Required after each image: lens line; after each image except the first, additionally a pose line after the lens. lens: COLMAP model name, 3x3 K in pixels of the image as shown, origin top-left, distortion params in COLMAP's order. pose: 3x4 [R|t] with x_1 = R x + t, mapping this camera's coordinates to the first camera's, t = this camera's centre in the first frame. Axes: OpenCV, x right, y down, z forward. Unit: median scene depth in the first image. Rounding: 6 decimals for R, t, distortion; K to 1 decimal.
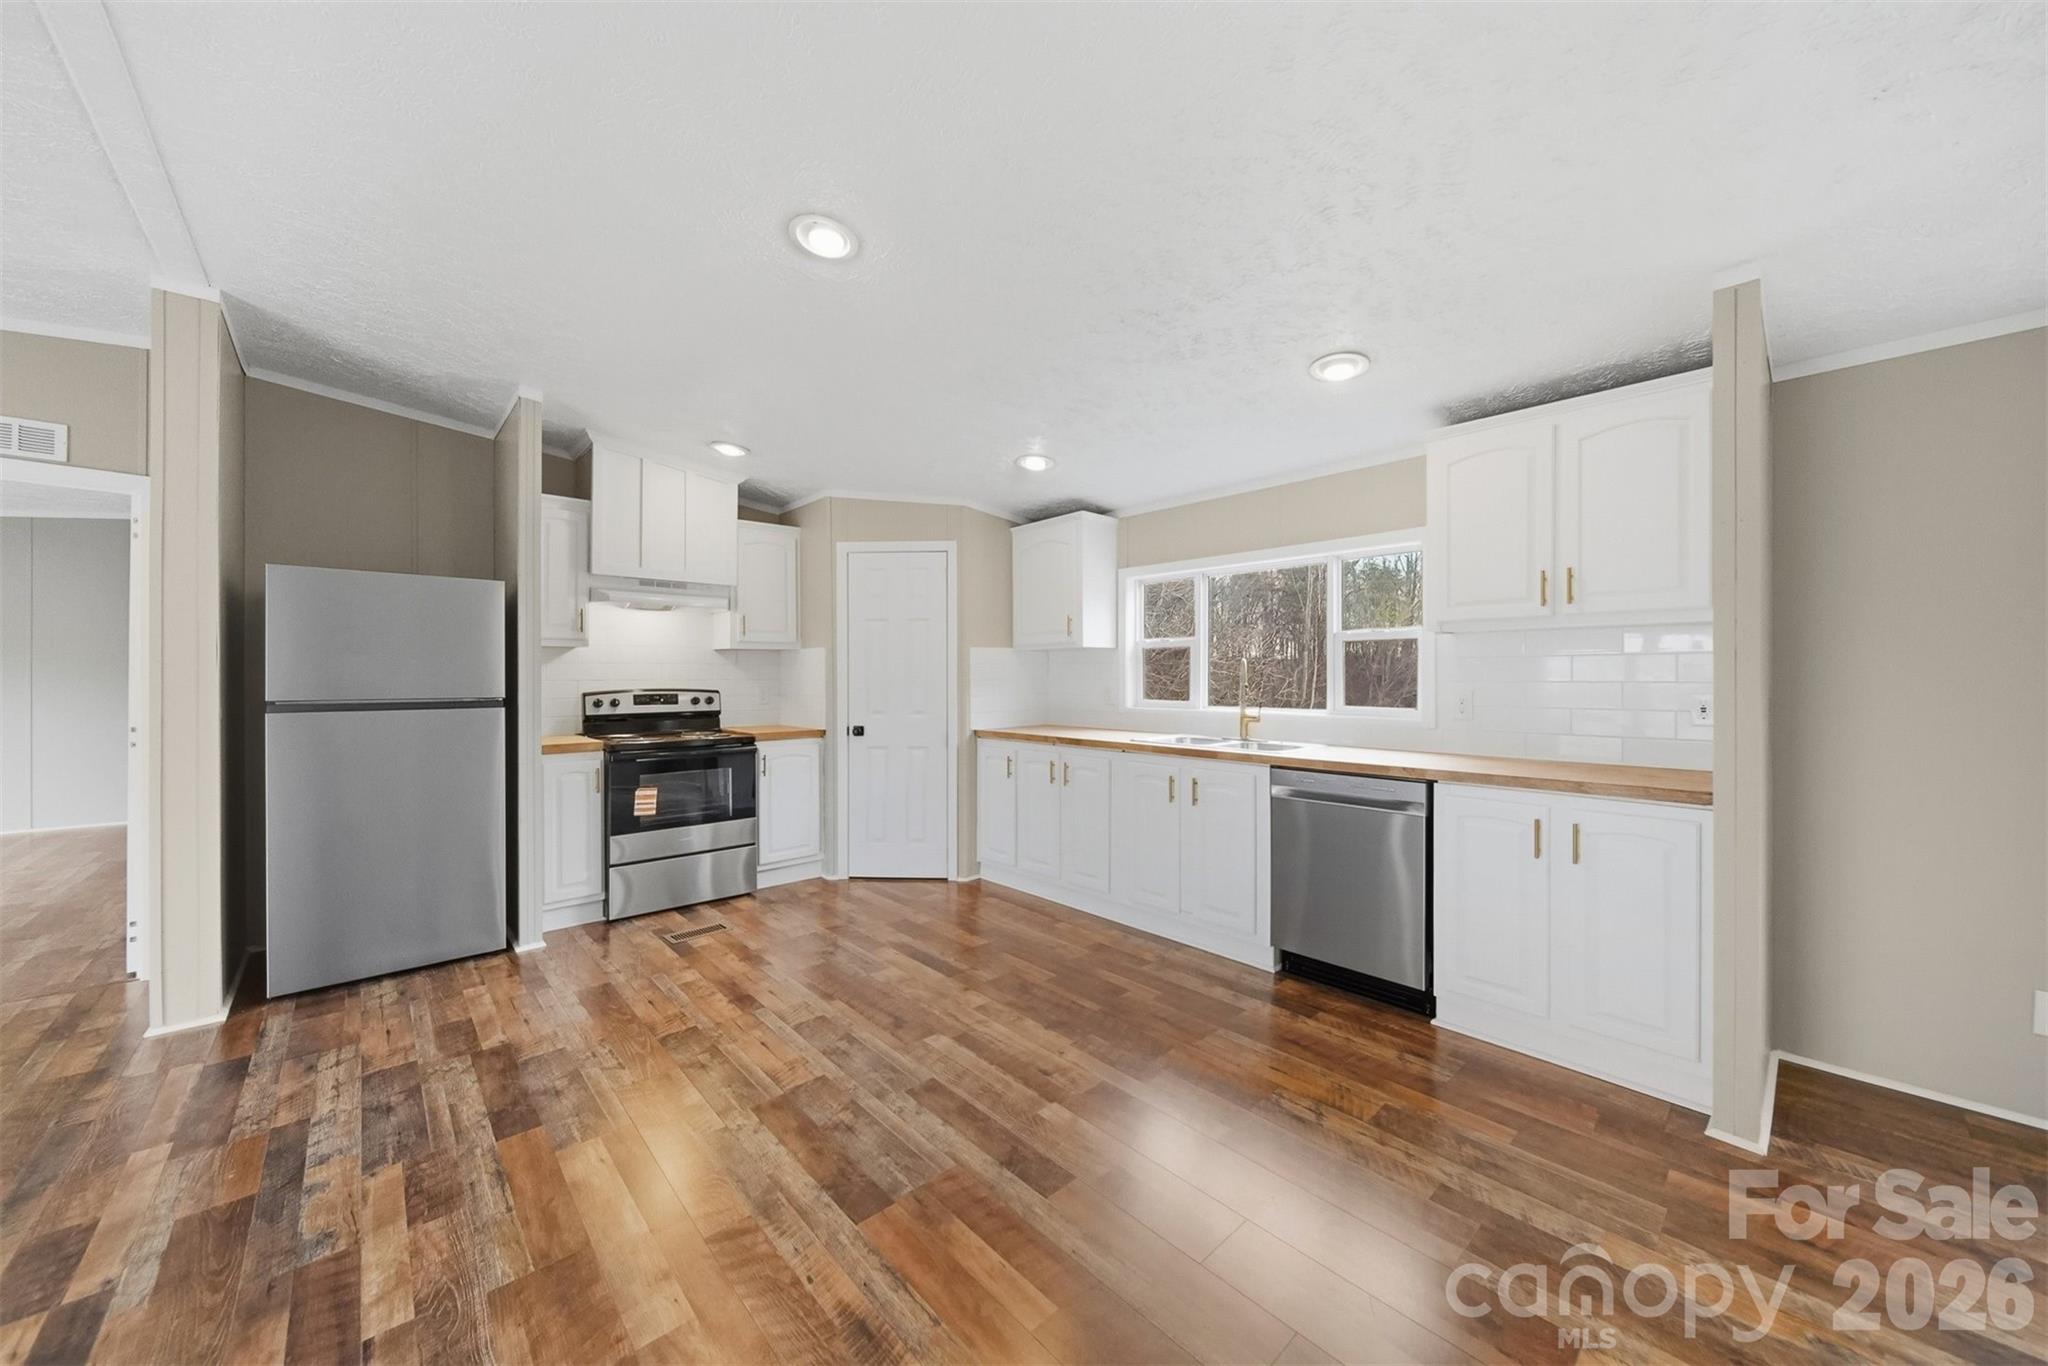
lens RADIAL K [[728.0, 0, 1018.3], [0, 728.0, 680.8], [0, 0, 1]] dist [-0.002127, -0.001746]
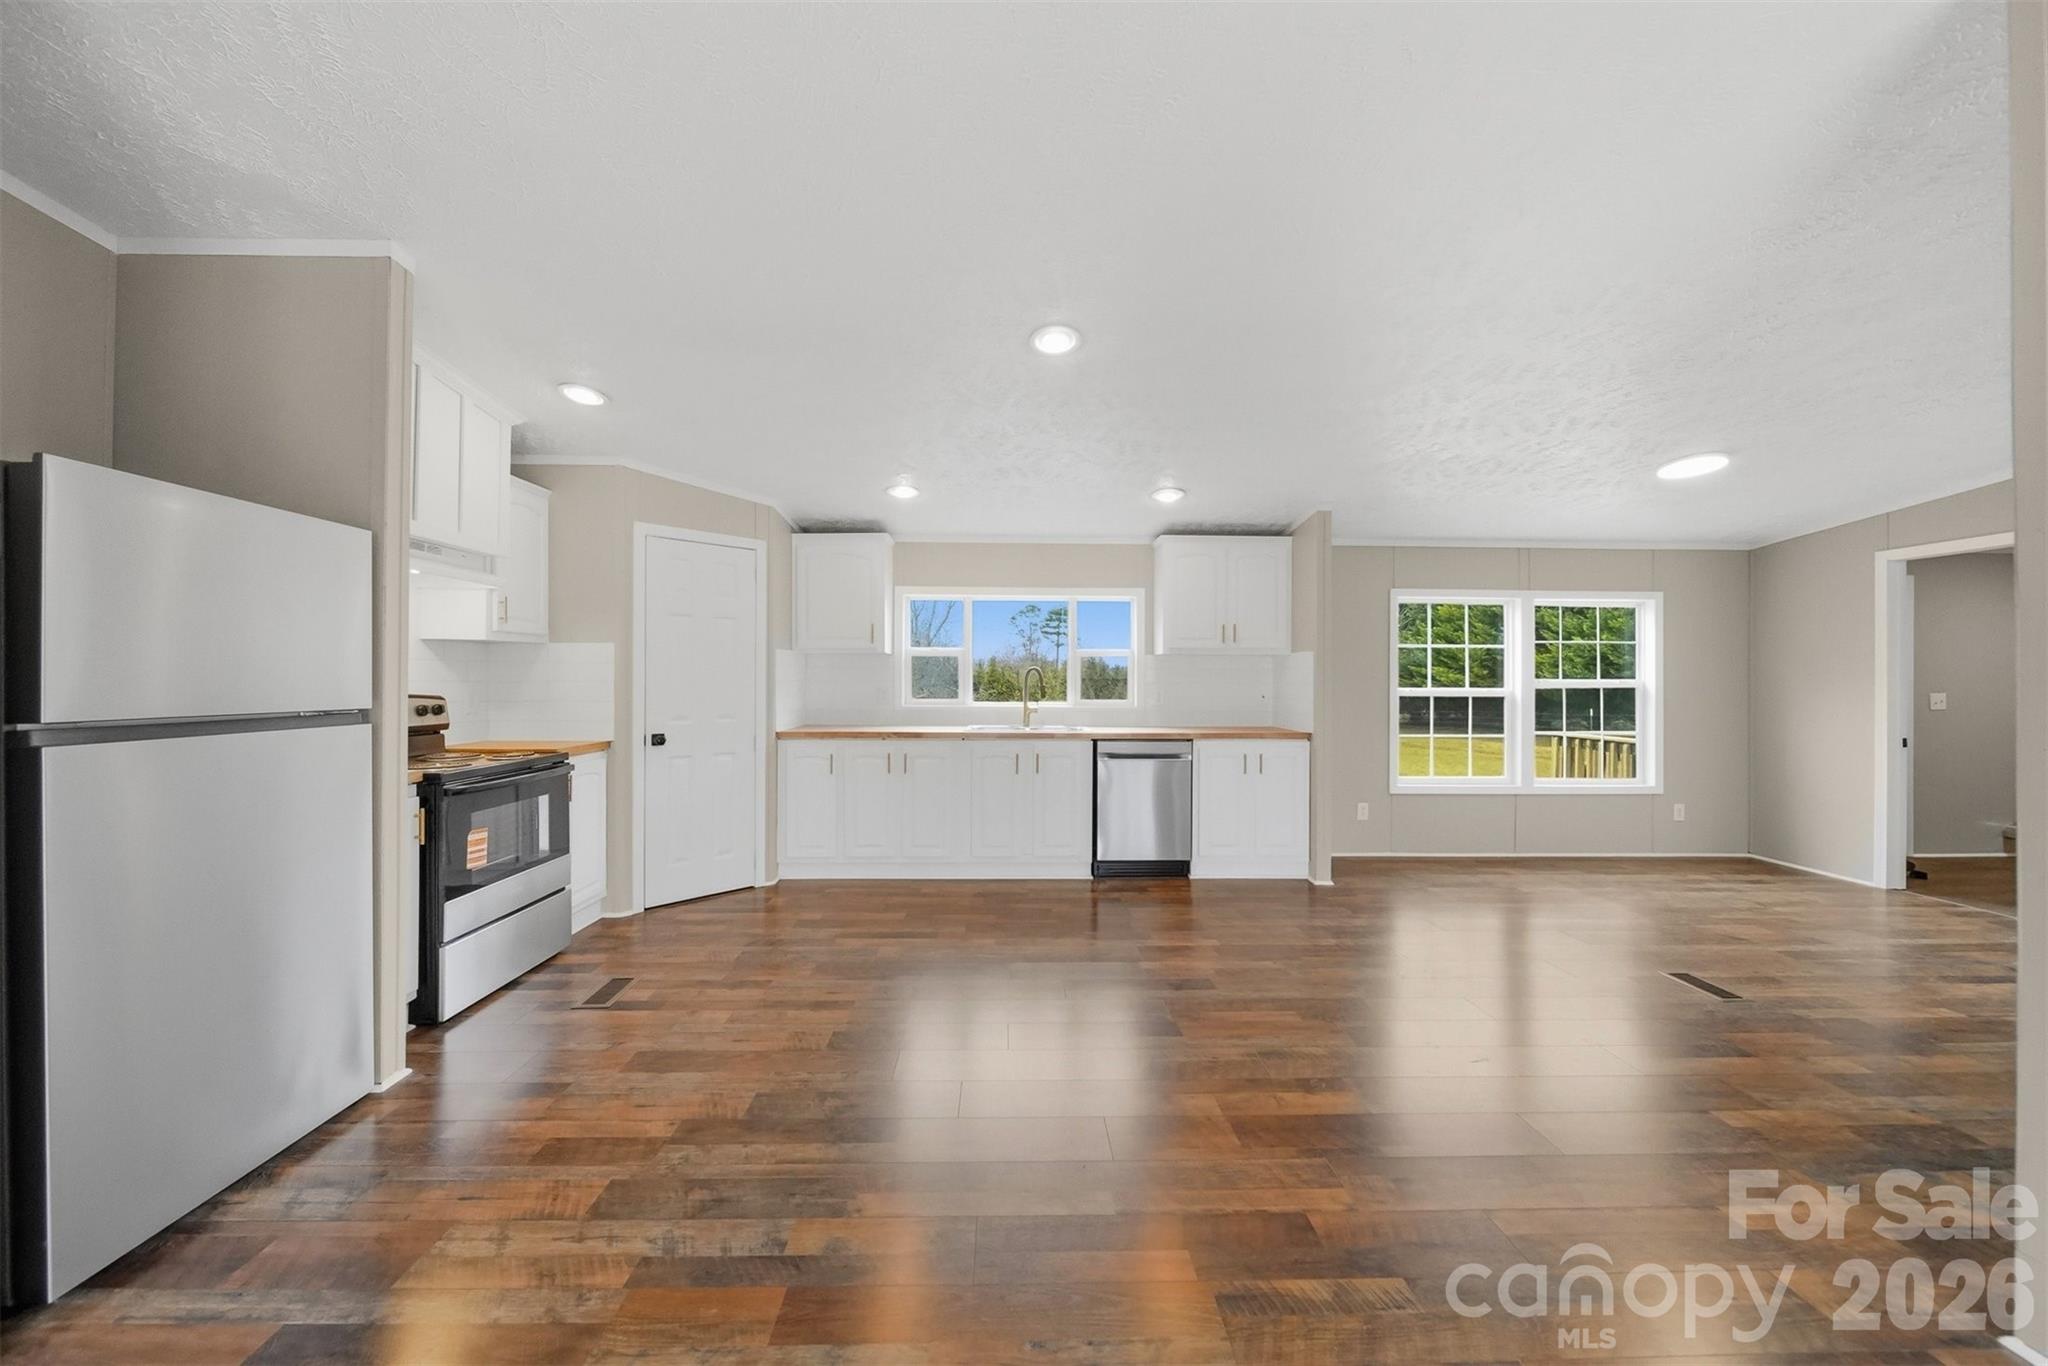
lens RADIAL K [[728.0, 0, 1018.3], [0, 728.0, 680.8], [0, 0, 1]] dist [-0.002127, -0.001746]
pose [[0.655883, 0.002348, 0.754859, -0.737328], [-0.001169, 0.999997, -0.002095, -0.001033], [-0.754862, 0.000491, 0.655884, 0.114199]]
